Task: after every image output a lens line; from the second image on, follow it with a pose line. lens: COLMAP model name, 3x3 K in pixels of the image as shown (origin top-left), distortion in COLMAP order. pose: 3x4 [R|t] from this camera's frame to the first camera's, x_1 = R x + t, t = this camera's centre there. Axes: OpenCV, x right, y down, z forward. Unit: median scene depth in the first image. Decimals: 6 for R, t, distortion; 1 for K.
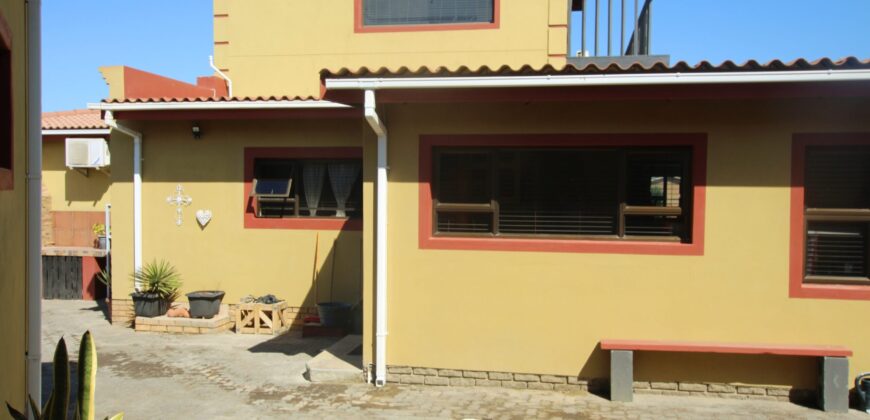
lens RADIAL K [[744.3, 0, 435.4], [0, 744.3, 213.4], [0, 0, 1]] dist [0.010411, 0.013702]
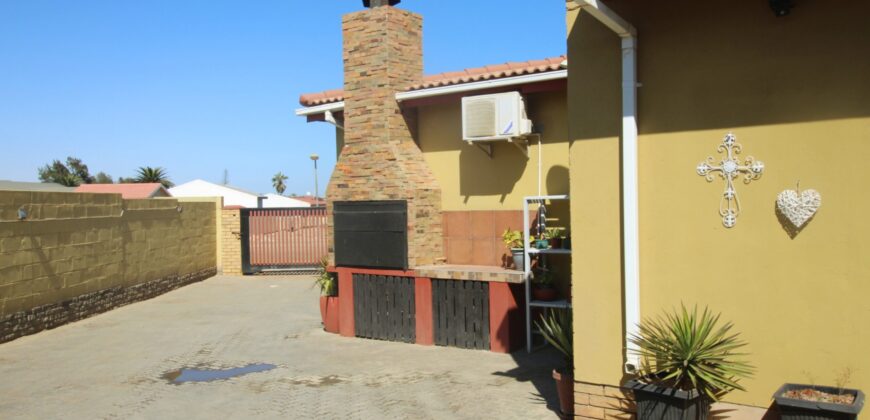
lens RADIAL K [[744.3, 0, 435.3], [0, 744.3, 211.9], [0, 0, 1]] dist [0.010411, 0.013702]
pose [[0.900701, -0.020042, -0.433977, -0.239965], [0.013241, 0.999738, -0.018689, 0.010254], [0.434238, 0.011087, 0.900730, 0.414416]]
